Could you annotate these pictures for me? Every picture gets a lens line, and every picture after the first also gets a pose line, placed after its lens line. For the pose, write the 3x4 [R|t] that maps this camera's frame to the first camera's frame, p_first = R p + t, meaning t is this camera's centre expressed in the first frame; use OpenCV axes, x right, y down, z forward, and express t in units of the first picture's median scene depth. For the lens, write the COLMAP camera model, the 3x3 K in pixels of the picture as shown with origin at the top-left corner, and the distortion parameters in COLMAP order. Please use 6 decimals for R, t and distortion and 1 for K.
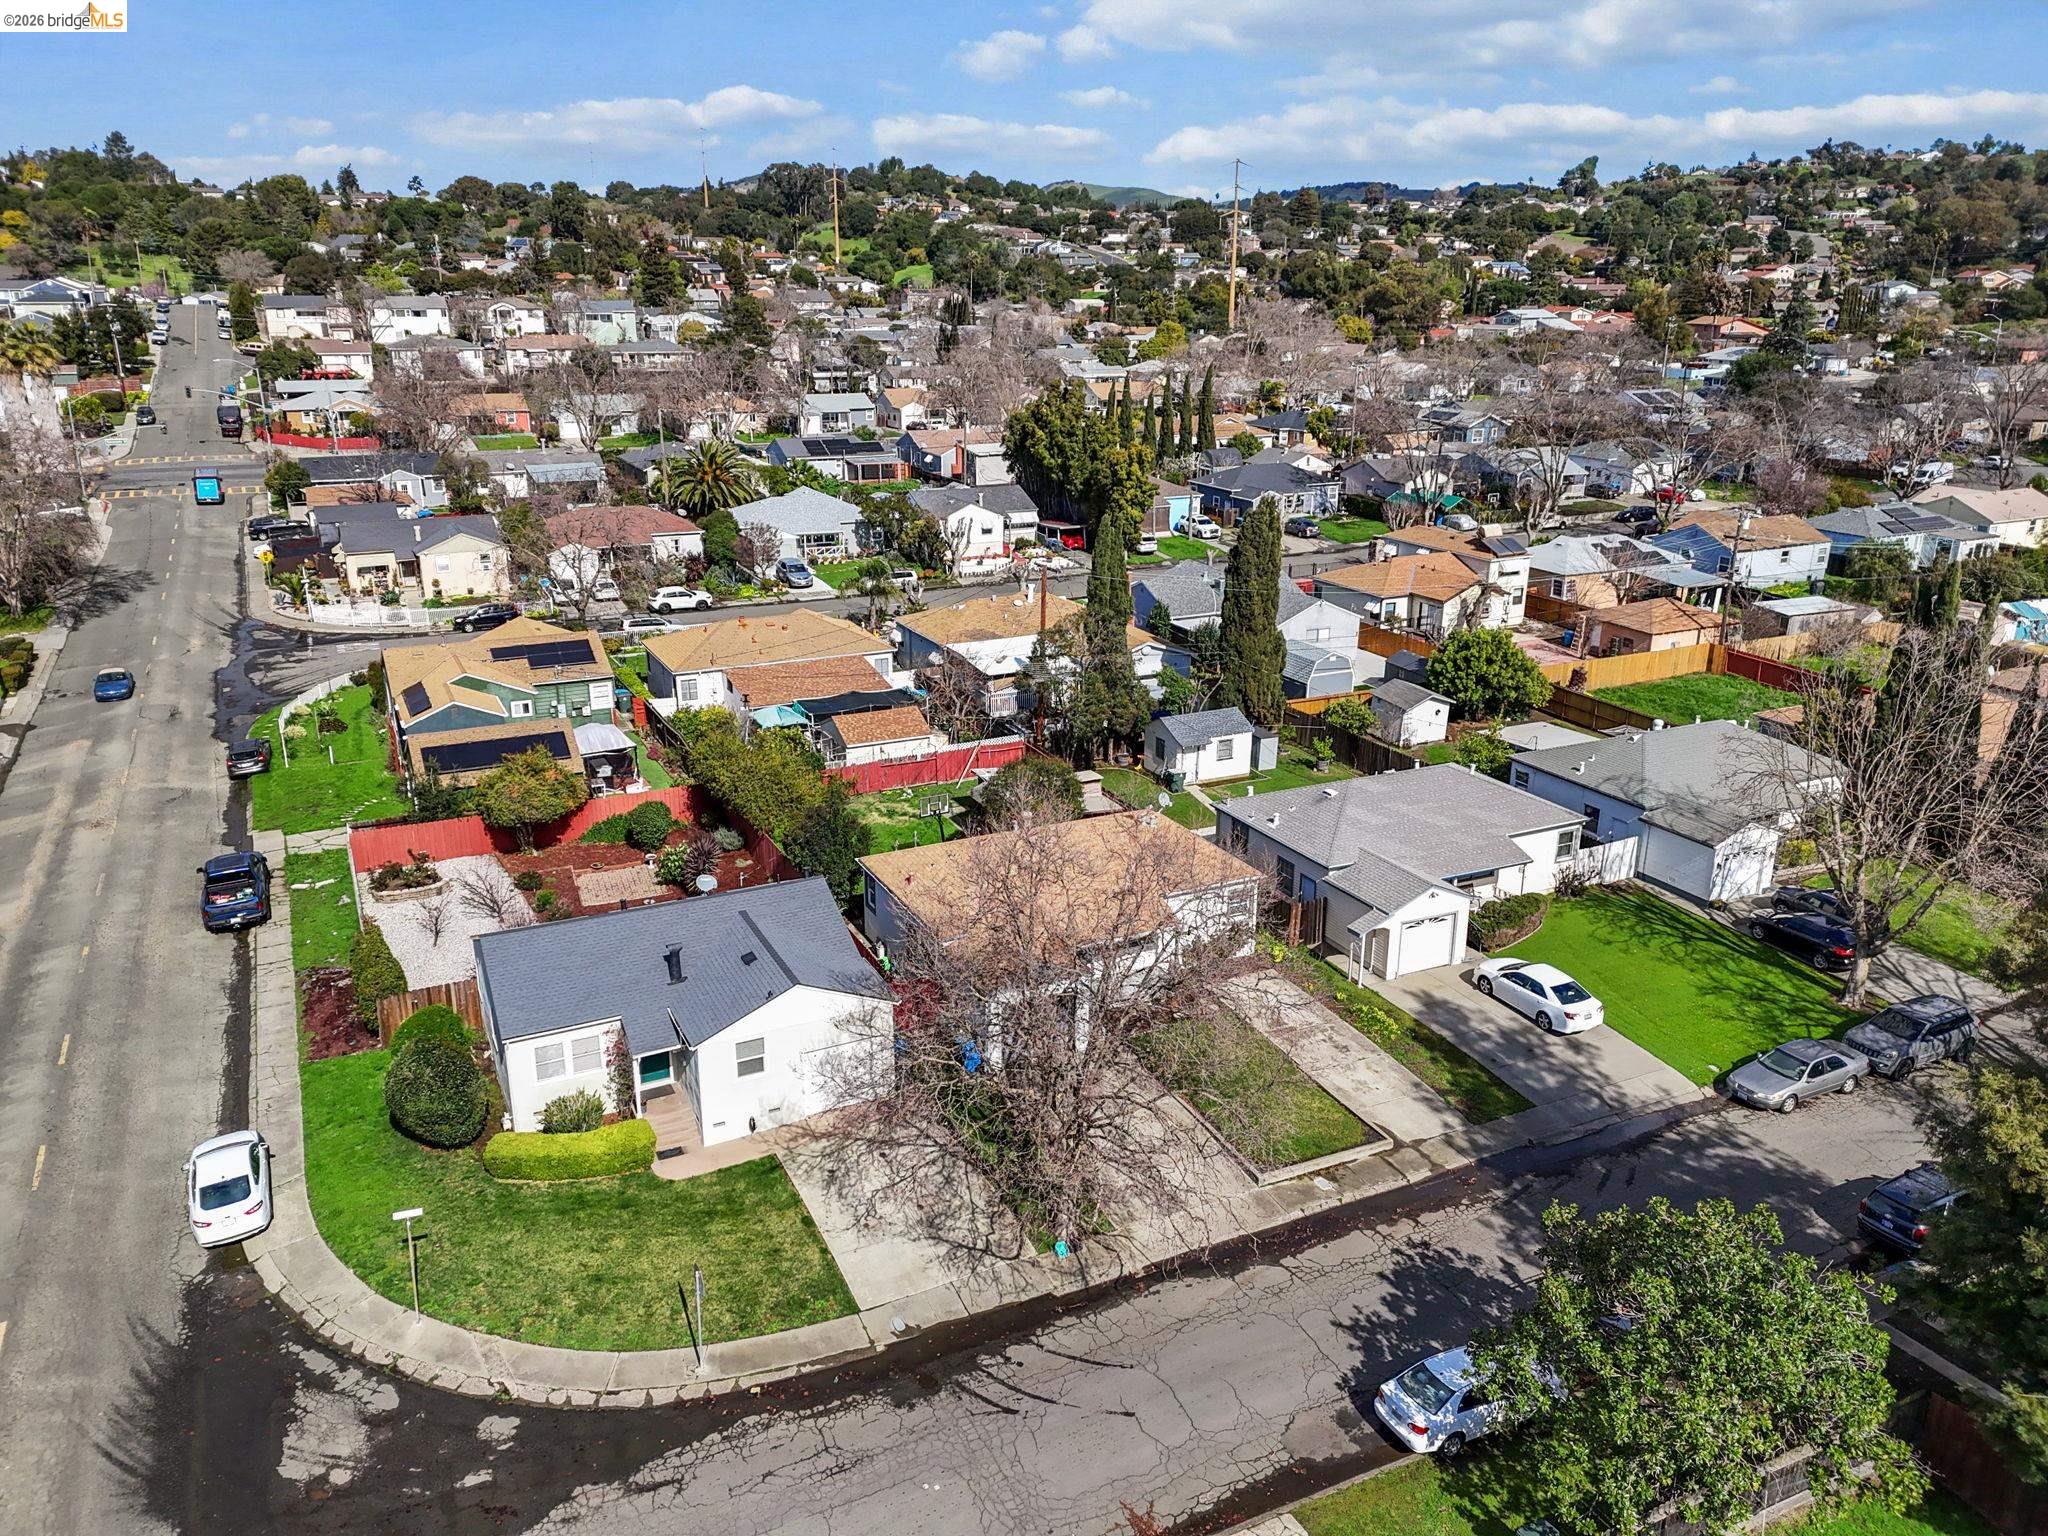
lens RADIAL K [[1496.2, 0, 1027.4], [0, 1496.2, 767.6], [0, 0, 1]] dist [0.076736, -0.080100]
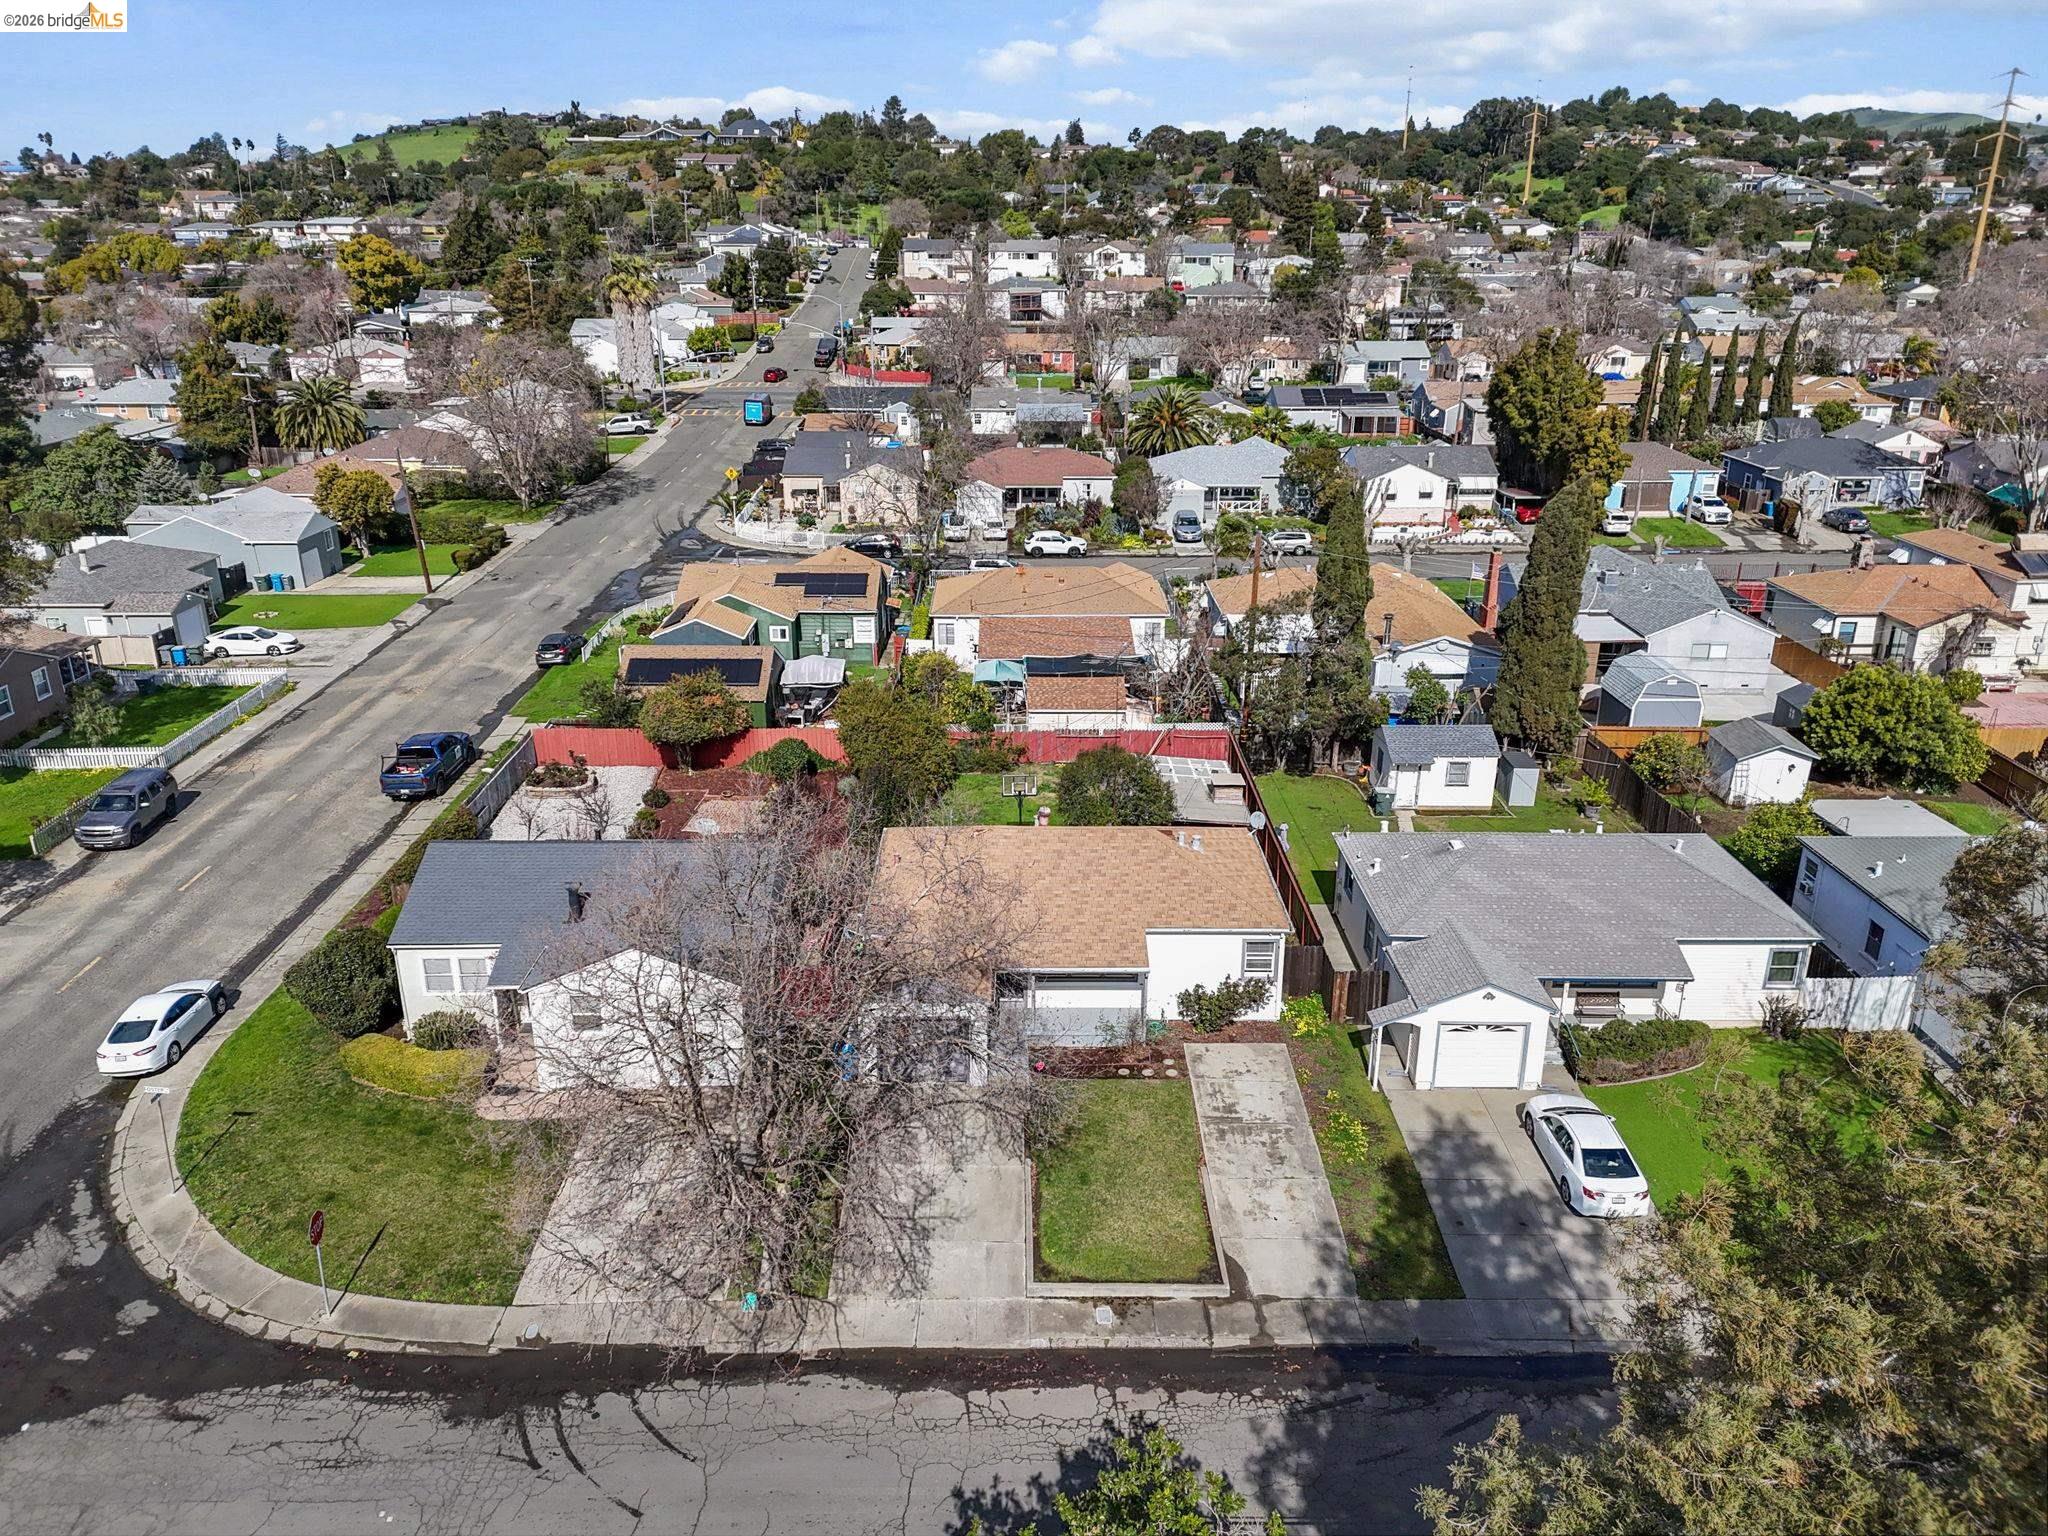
lens RADIAL K [[1497.3, 0, 1027.7], [0, 1497.3, 767.5], [0, 0, 1]] dist [0.077161, -0.077709]
pose [[0.902566, 0.146935, -0.404704, 0.302364], [-0.134388, 0.989146, 0.059417, -0.039454], [0.409042, 0.000760, 0.912515, 0.164842]]
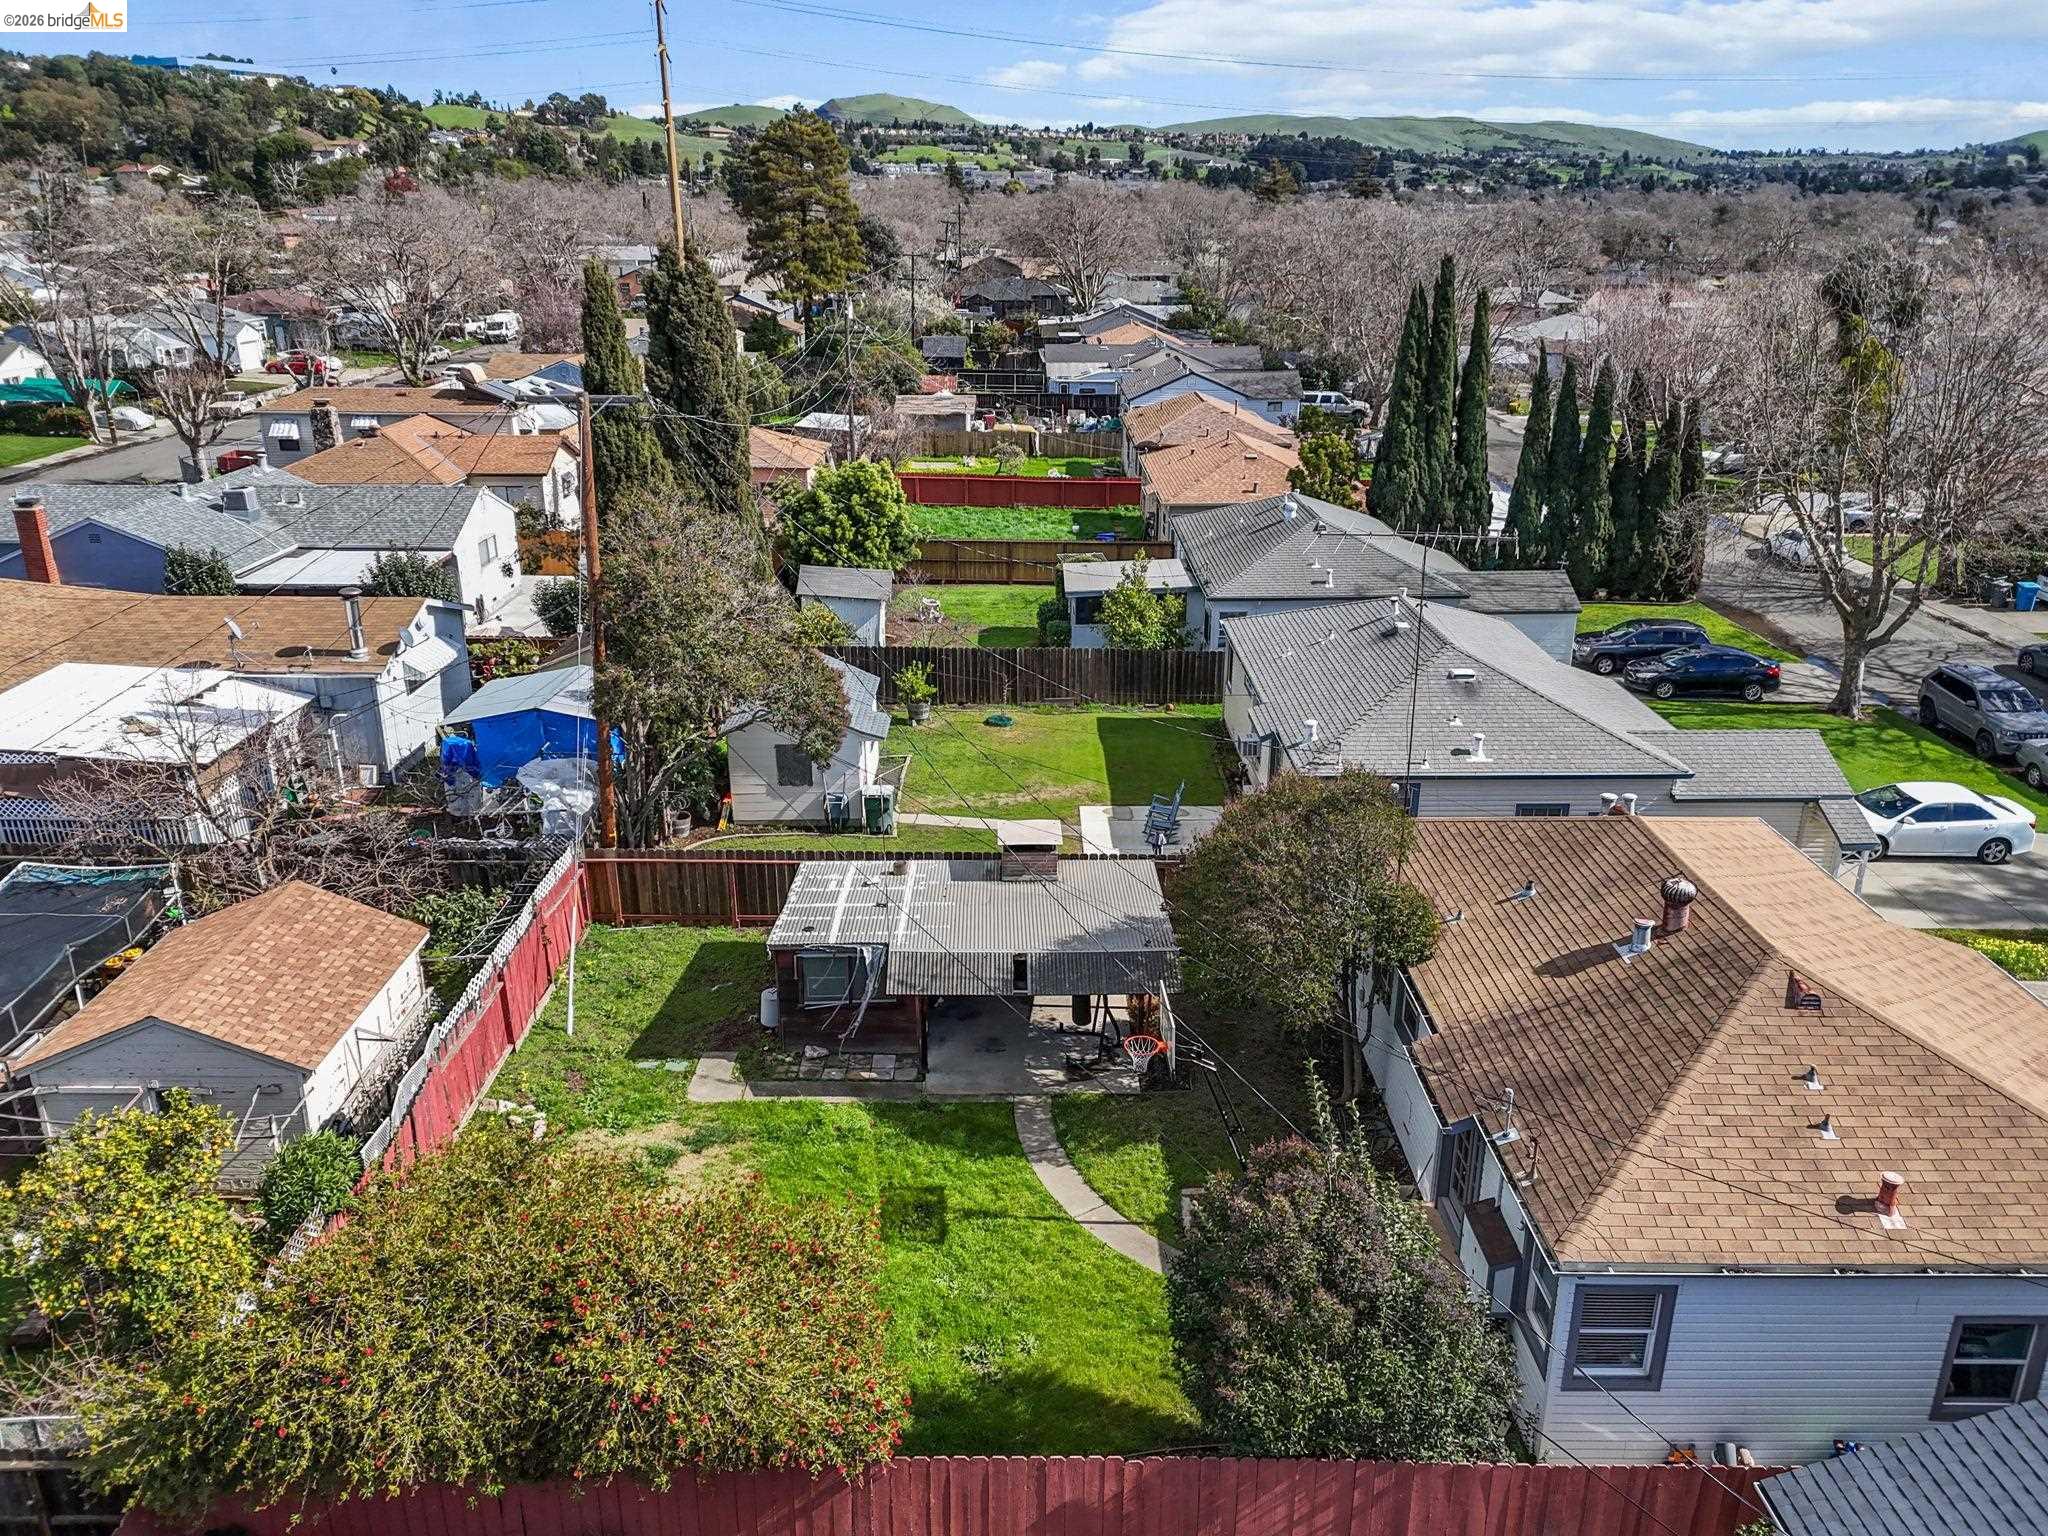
lens RADIAL K [[1496.2, 0, 1027.4], [0, 1496.2, 767.6], [0, 0, 1]] dist [0.076736, -0.080100]
pose [[0.437609, -0.314434, 0.842395, -0.336084], [0.280836, 0.937792, 0.204152, -0.106270], [-0.854184, 0.147236, 0.498690, 0.829204]]
